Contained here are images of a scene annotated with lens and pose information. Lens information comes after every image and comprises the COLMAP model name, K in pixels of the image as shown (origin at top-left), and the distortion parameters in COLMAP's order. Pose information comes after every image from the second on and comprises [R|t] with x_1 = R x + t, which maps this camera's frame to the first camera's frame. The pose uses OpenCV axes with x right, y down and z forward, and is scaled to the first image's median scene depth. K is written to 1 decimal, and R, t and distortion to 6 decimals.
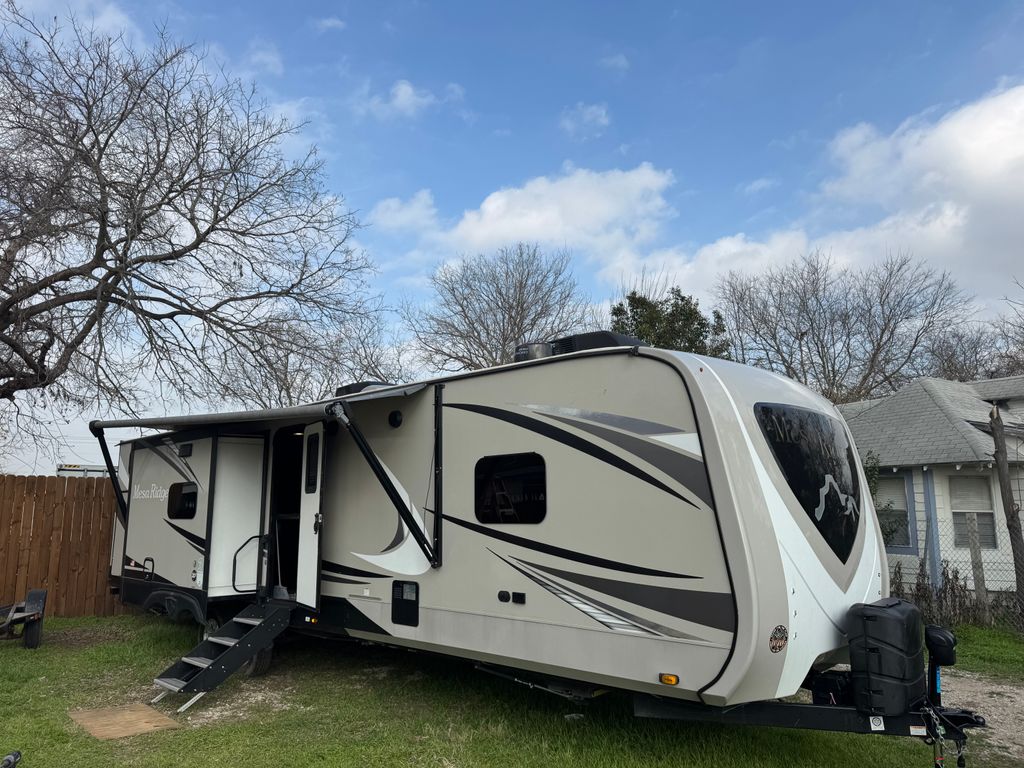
lens RADIAL K [[728.1, 0, 505.8], [0, 728.1, 385.9], [0, 0, 1]] dist [0.012962, -0.022142]
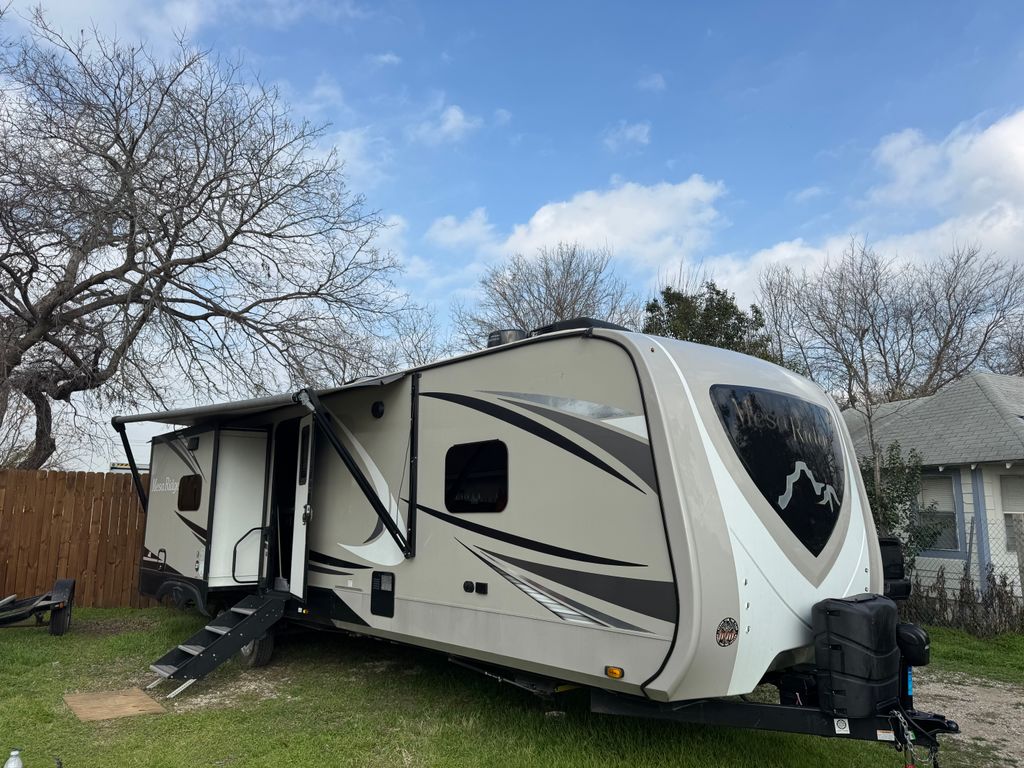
lens RADIAL K [[728.1, 0, 515.4], [0, 728.1, 384.2], [0, 0, 1]] dist [0.012962, -0.022142]
pose [[0.996398, -0.007103, -0.084506, 0.116706], [0.006231, 0.999925, -0.010576, 0.021954], [0.084575, 0.010011, 0.996367, 0.020815]]
